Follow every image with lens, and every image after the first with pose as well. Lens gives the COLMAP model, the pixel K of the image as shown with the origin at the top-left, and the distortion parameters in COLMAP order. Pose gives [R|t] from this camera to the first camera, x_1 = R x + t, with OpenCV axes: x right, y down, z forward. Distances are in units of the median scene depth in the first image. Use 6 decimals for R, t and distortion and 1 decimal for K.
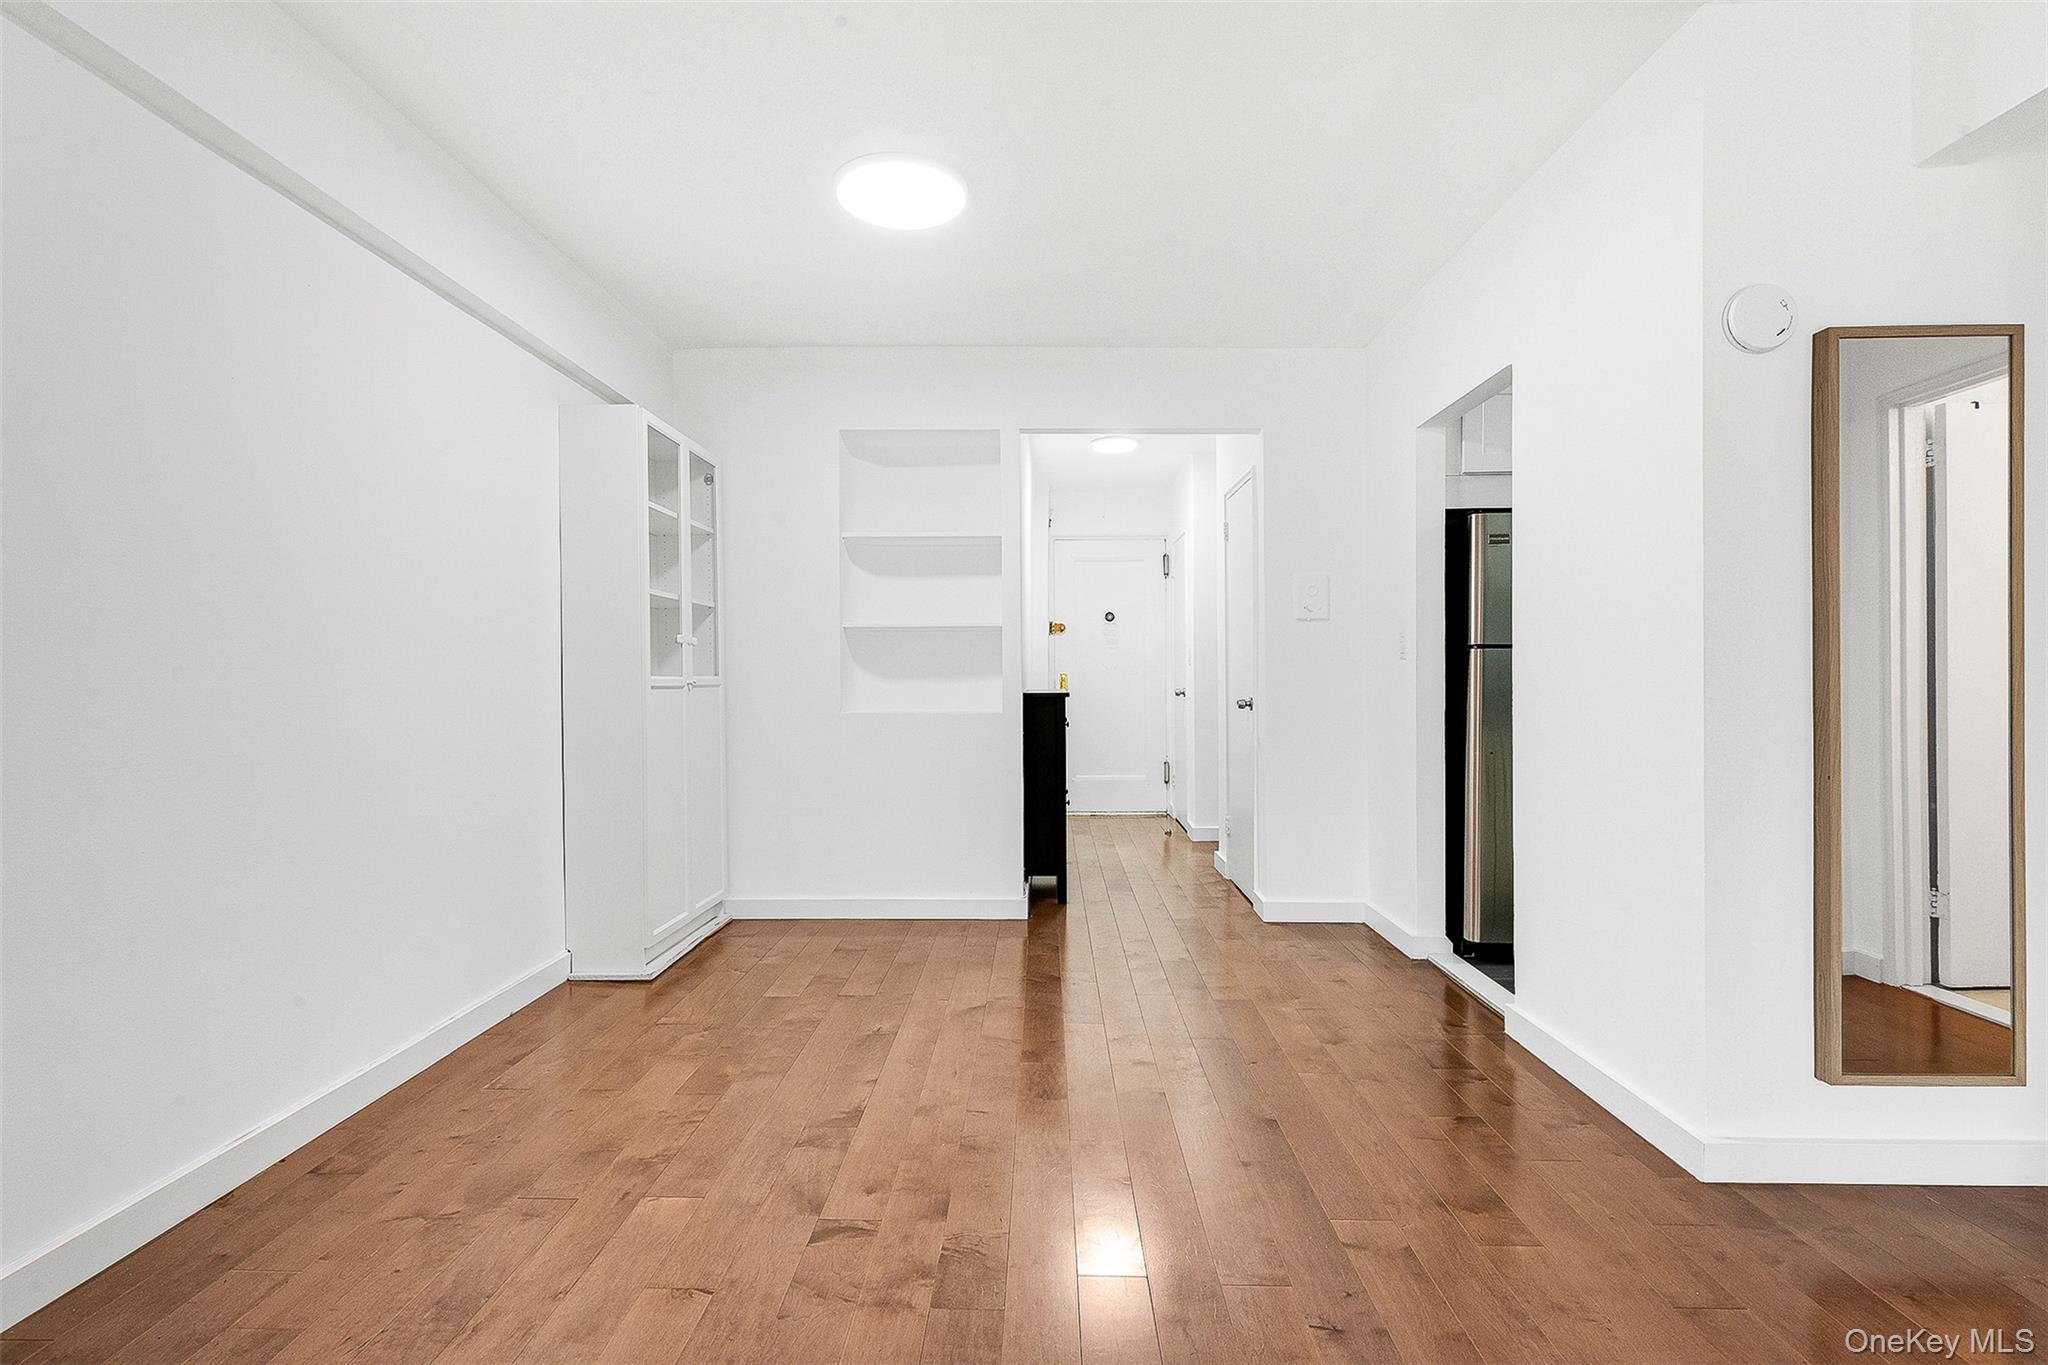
lens RADIAL K [[948.6, 0, 987.1], [0, 948.6, 682.3], [0, 0, 1]] dist [0.033089, -0.017145]
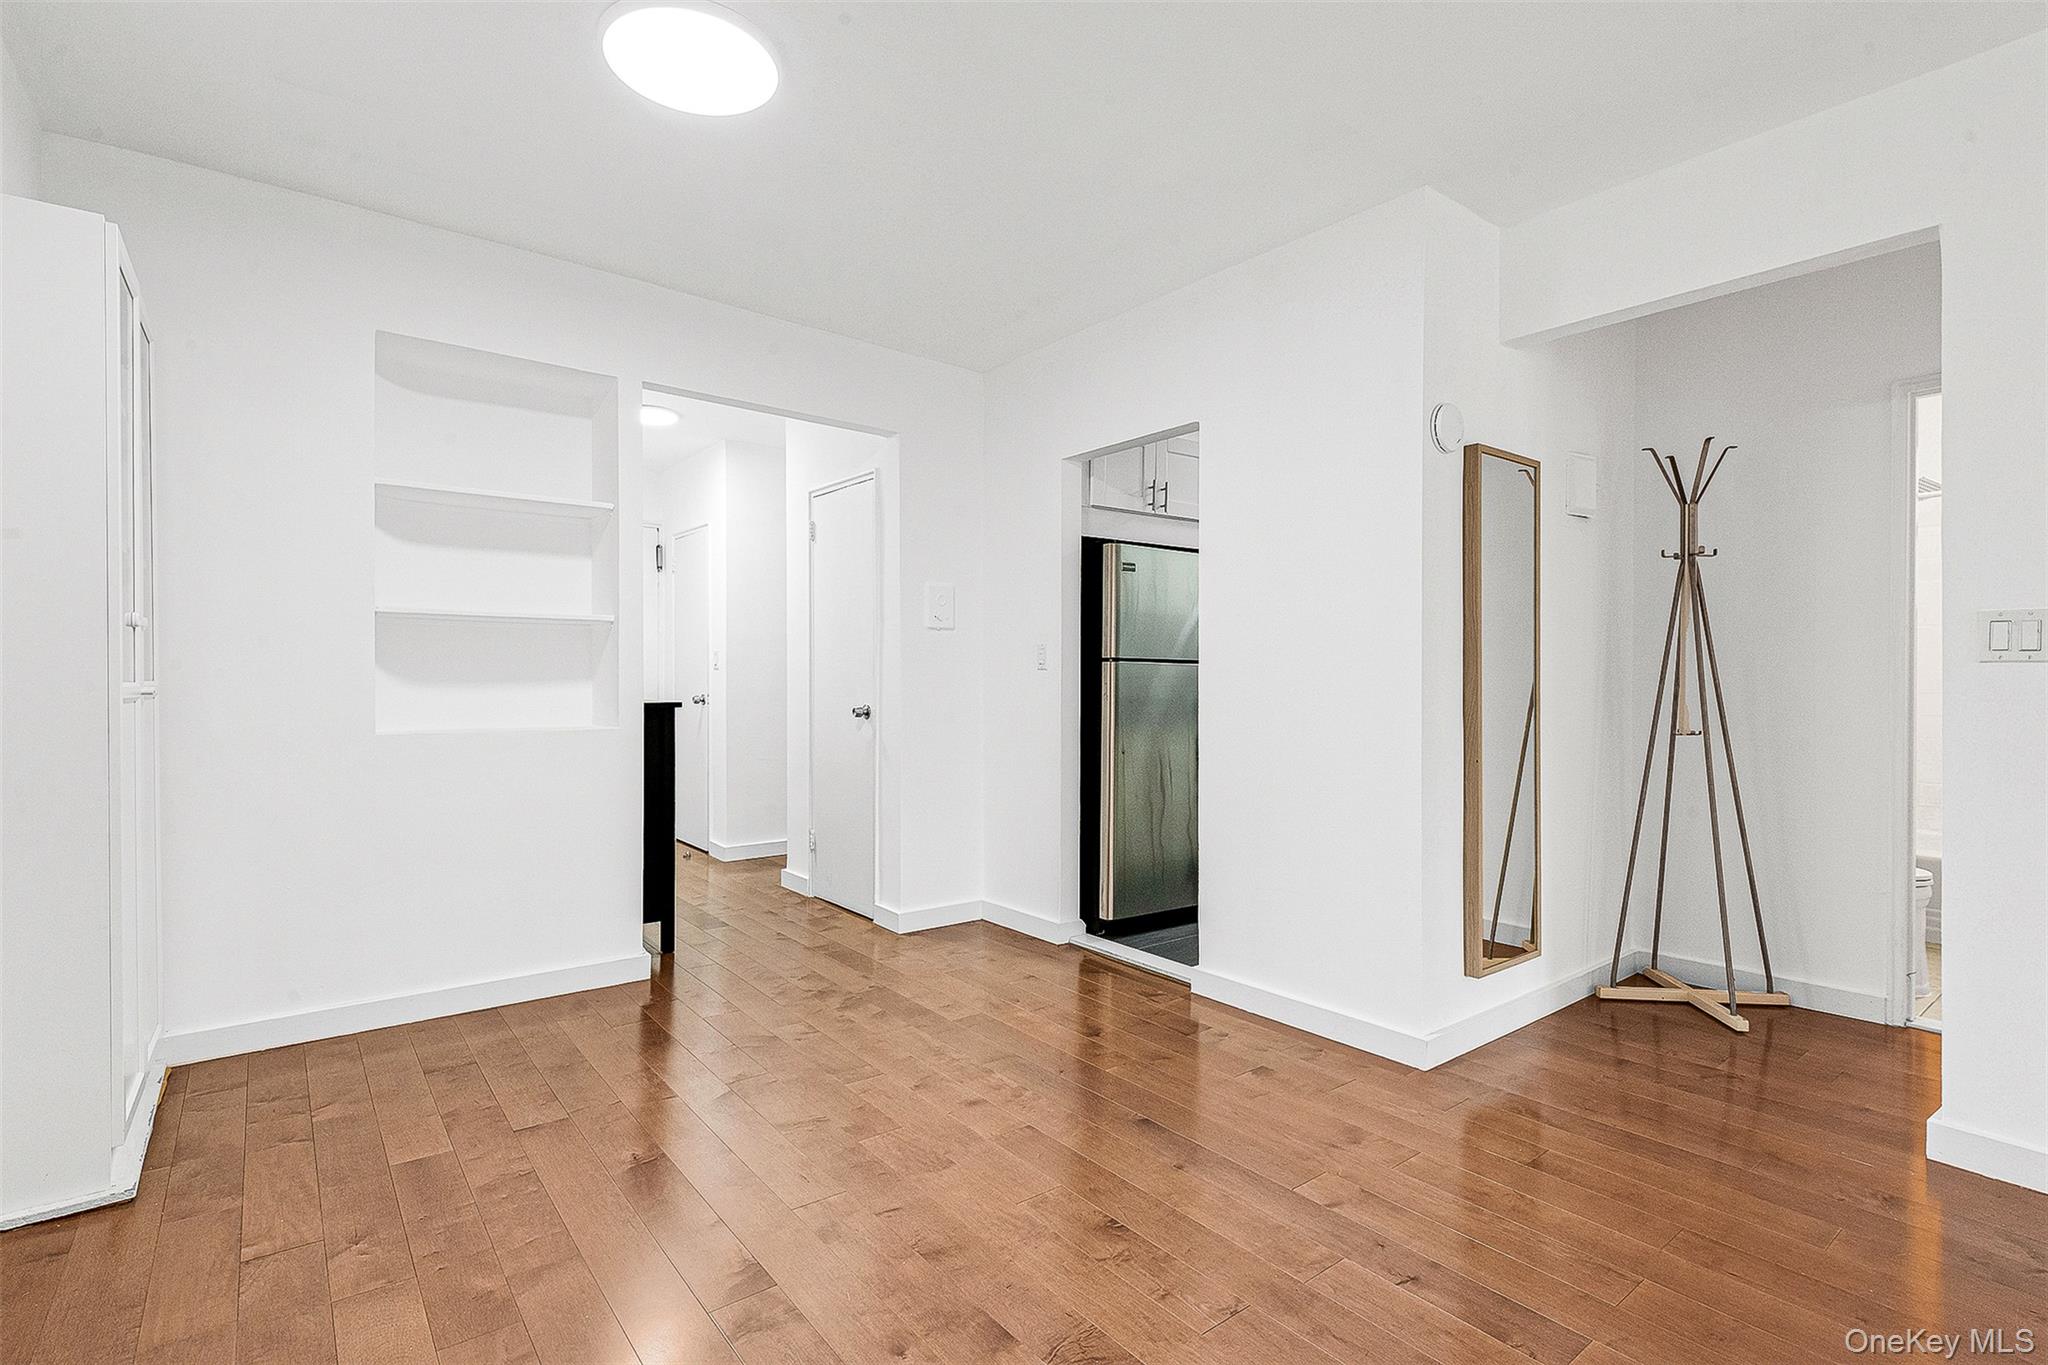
lens RADIAL K [[967.2, 0, 1031.1], [0, 967.2, 670.4], [0, 0, 1]] dist [0.001216, -0.000522]
pose [[0.767441, 0.012276, 0.641001, -0.247867], [-0.001997, 0.999858, -0.016758, -0.004133], [-0.641116, 0.011581, 0.767357, 0.143985]]
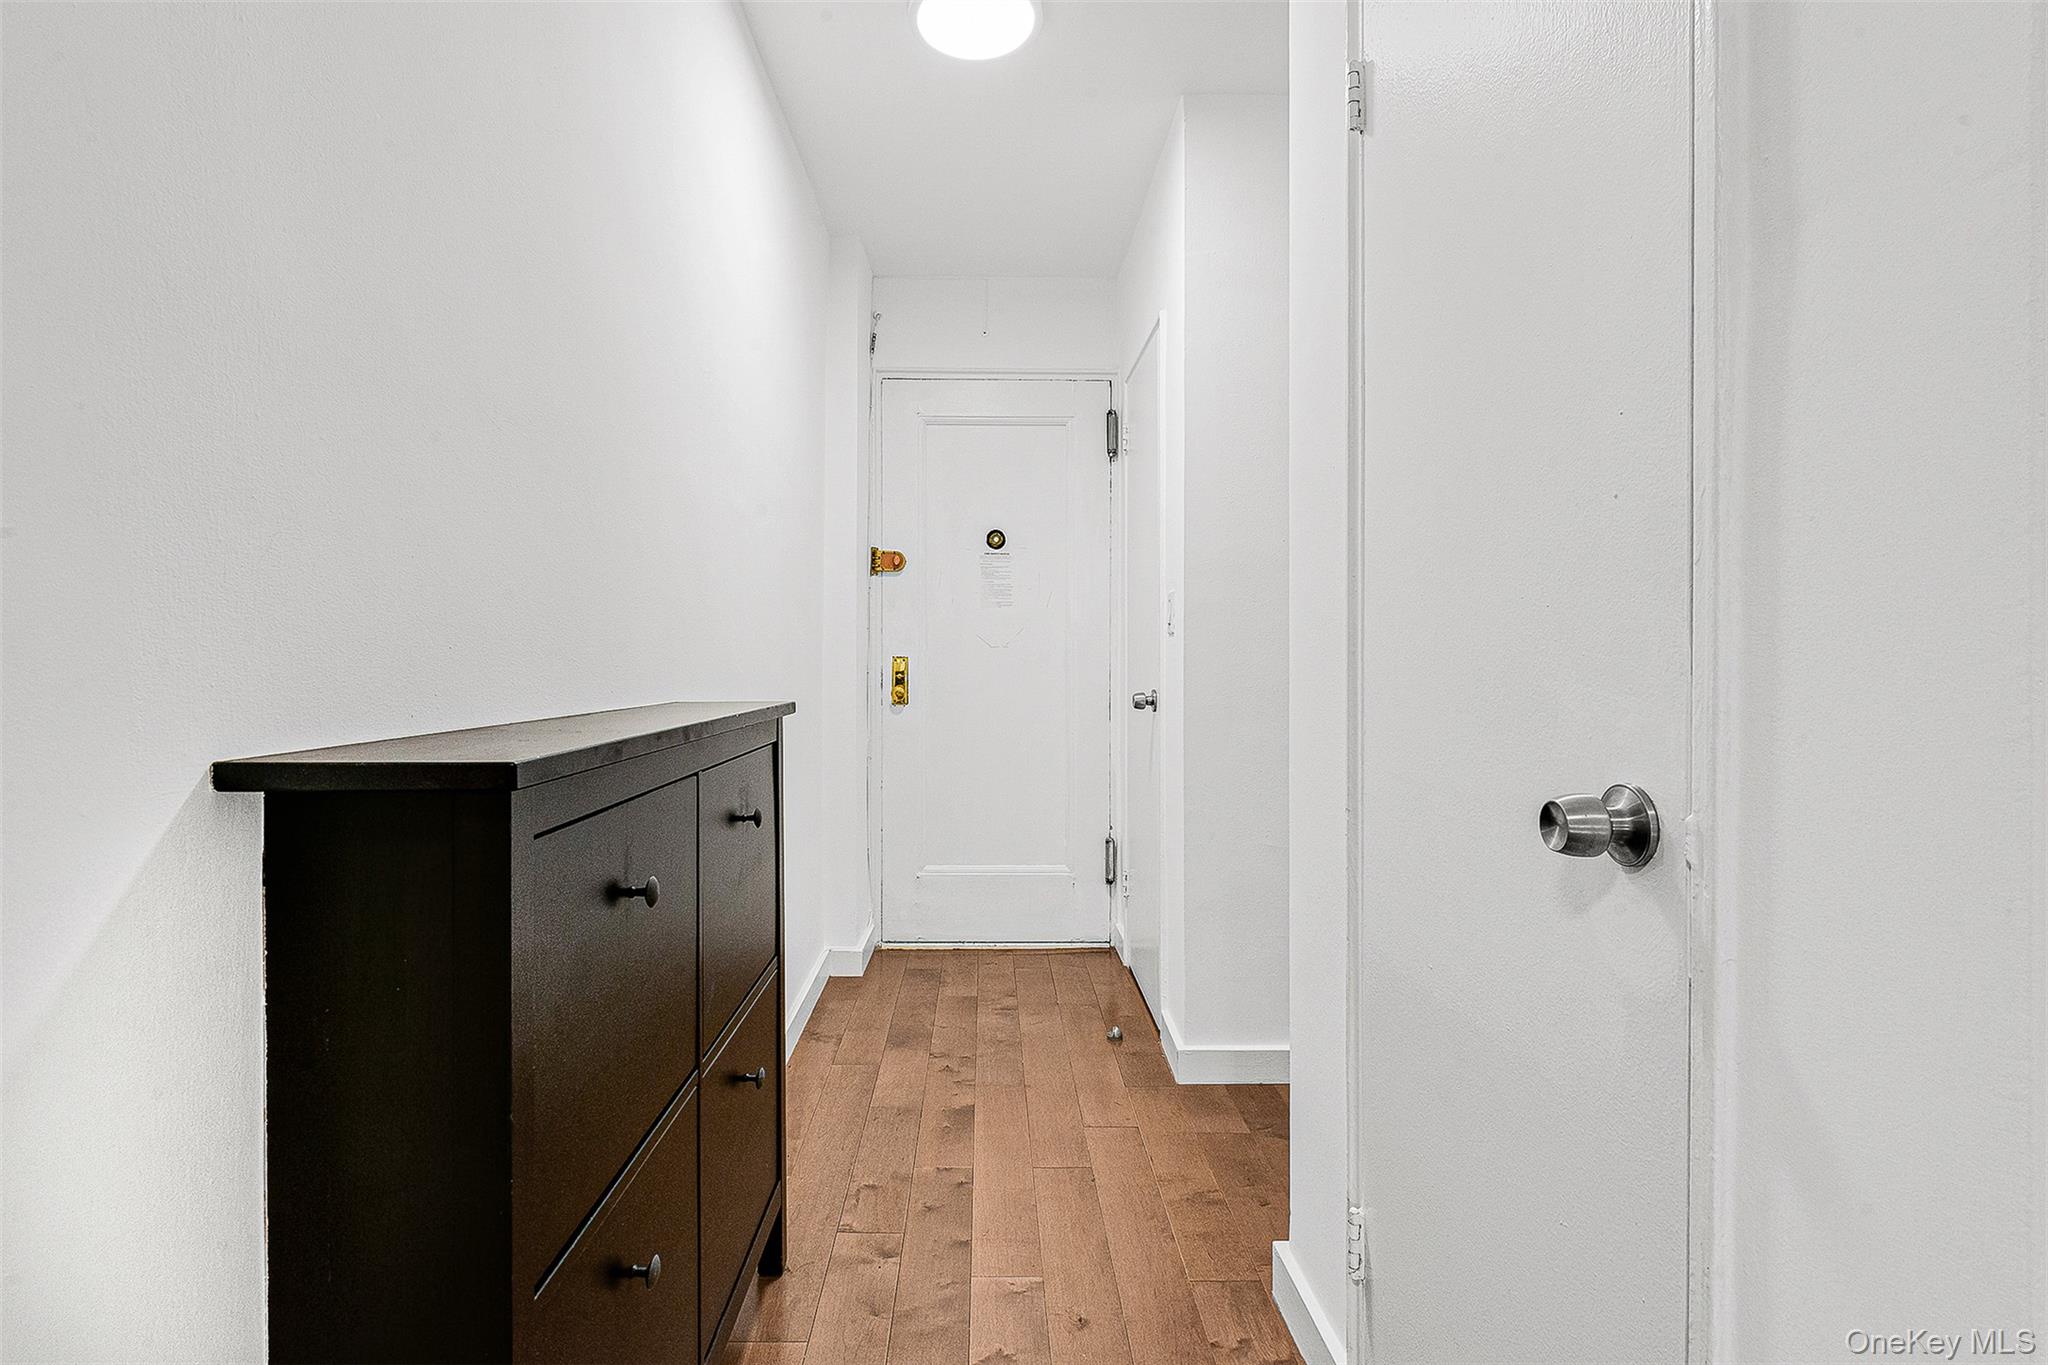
lens RADIAL K [[1085.5, 0, 992.2], [0, 1085.5, 675.4], [0, 0, 1]] dist [0.016138, -0.000197]
pose [[0.996568, 0.006000, 0.082555, 0.161972], [-0.006393, 0.999969, 0.004505, -0.004998], [-0.082525, -0.005018, 0.996576, 0.888090]]
